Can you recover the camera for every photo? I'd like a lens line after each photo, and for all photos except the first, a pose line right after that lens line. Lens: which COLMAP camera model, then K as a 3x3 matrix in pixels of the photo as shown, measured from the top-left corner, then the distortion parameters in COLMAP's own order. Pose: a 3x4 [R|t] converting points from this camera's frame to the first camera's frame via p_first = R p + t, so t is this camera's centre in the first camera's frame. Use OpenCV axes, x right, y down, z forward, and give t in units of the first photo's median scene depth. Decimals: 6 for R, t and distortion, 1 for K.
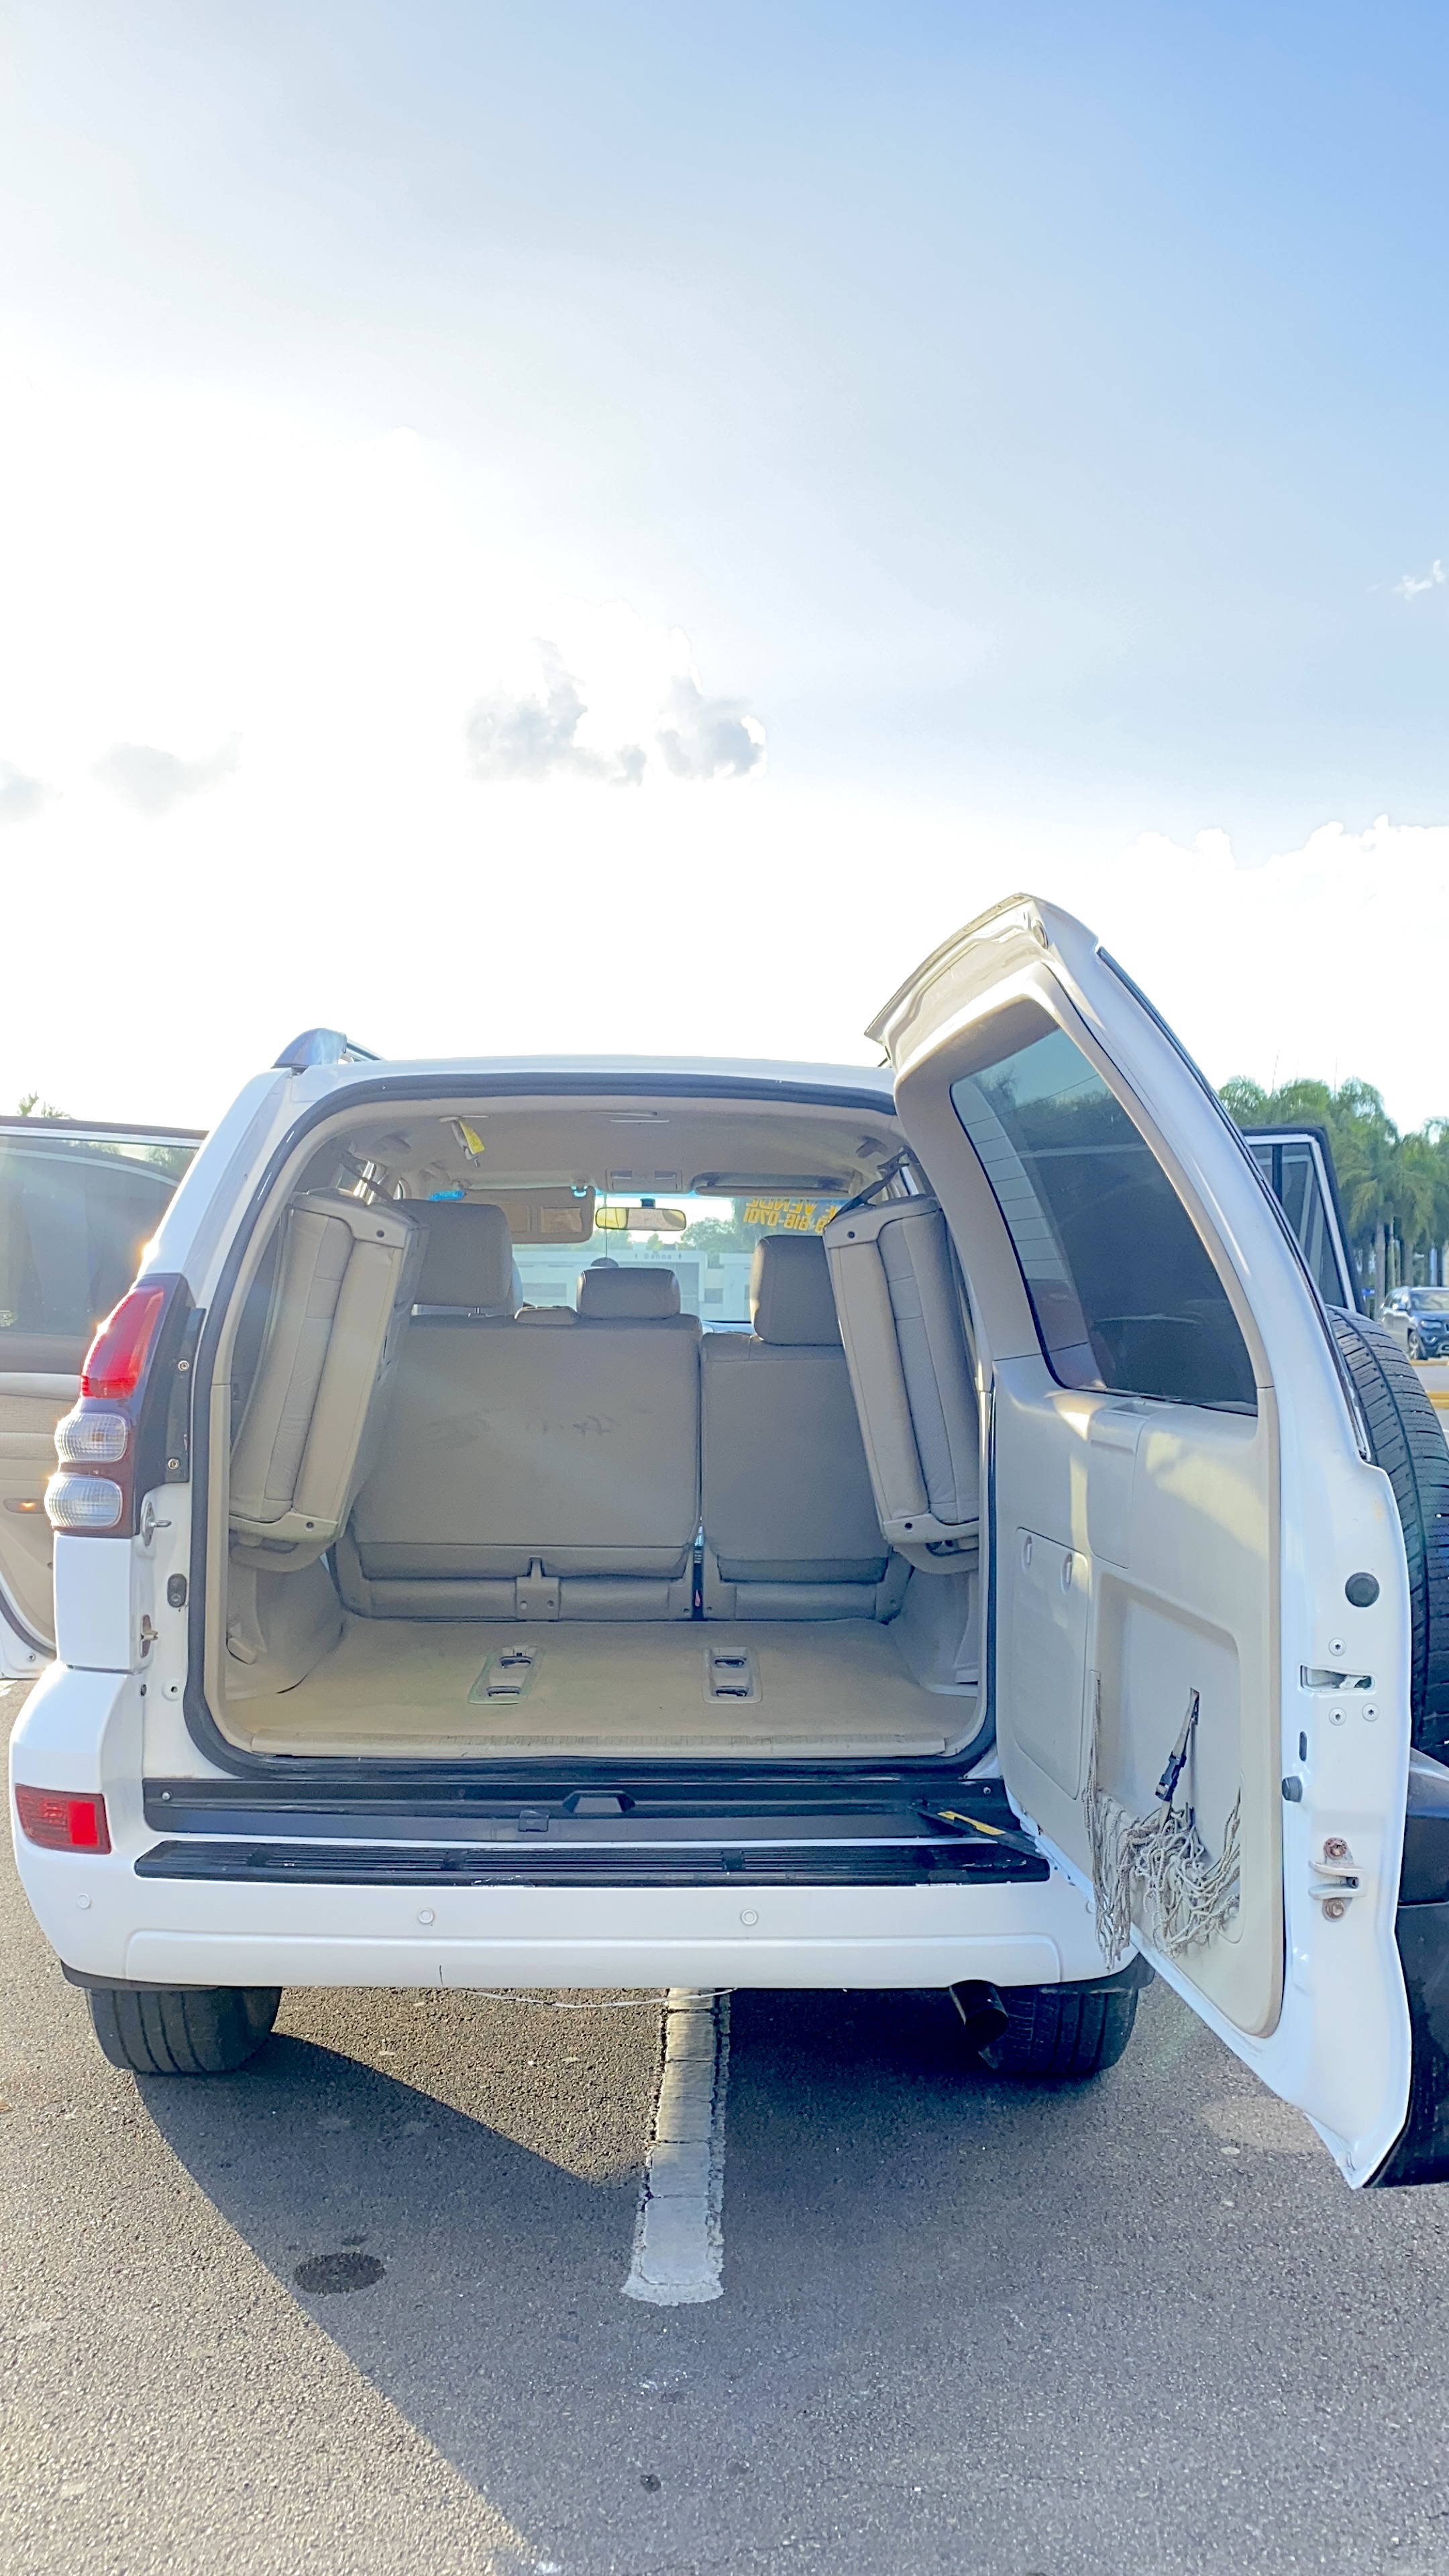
lens RADIAL K [[2339.0, 0, 744.2], [0, 2339.0, 1282.7], [0, 0, 1]] dist [-0.006595, 0.033340]
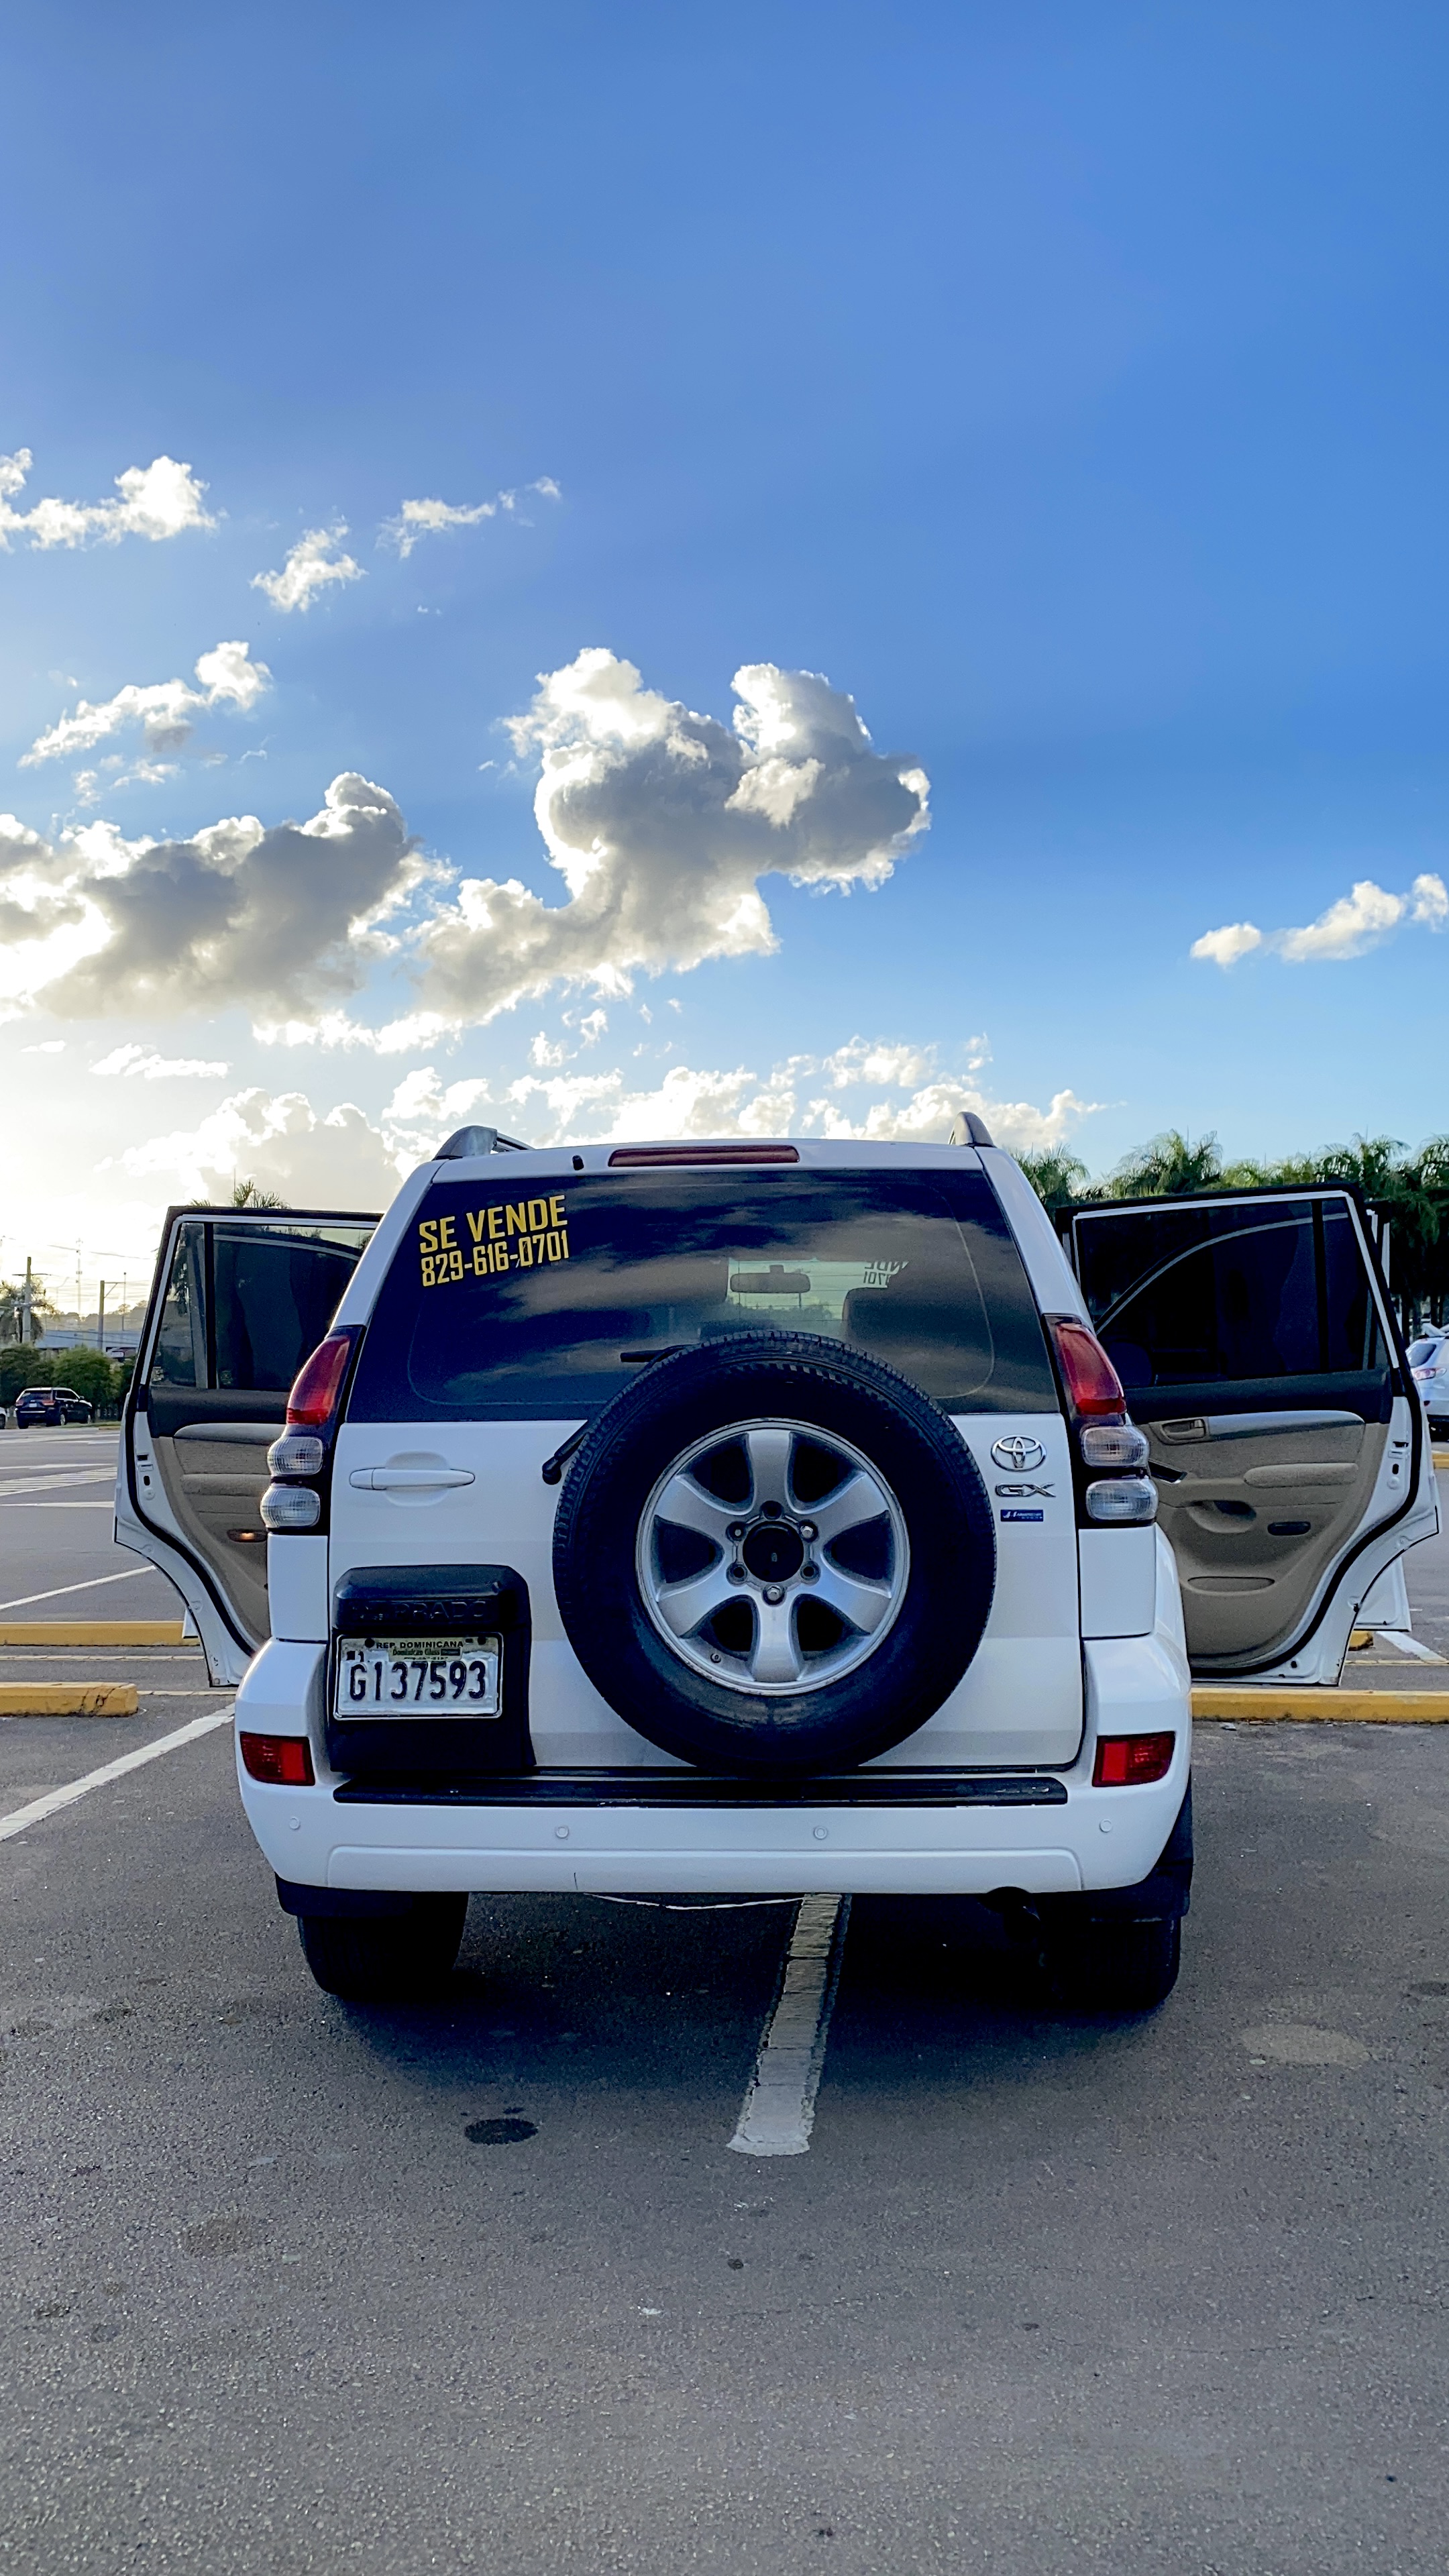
lens RADIAL K [[2339.0, 0, 710.9], [0, 2339.0, 1291.7], [0, 0, 1]] dist [-0.006595, 0.033340]
pose [[0.994794, -0.021505, -0.099609, 0.069195], [0.018624, 0.999383, -0.029762, 0.019023], [0.100187, 0.027752, 0.994581, -0.227177]]
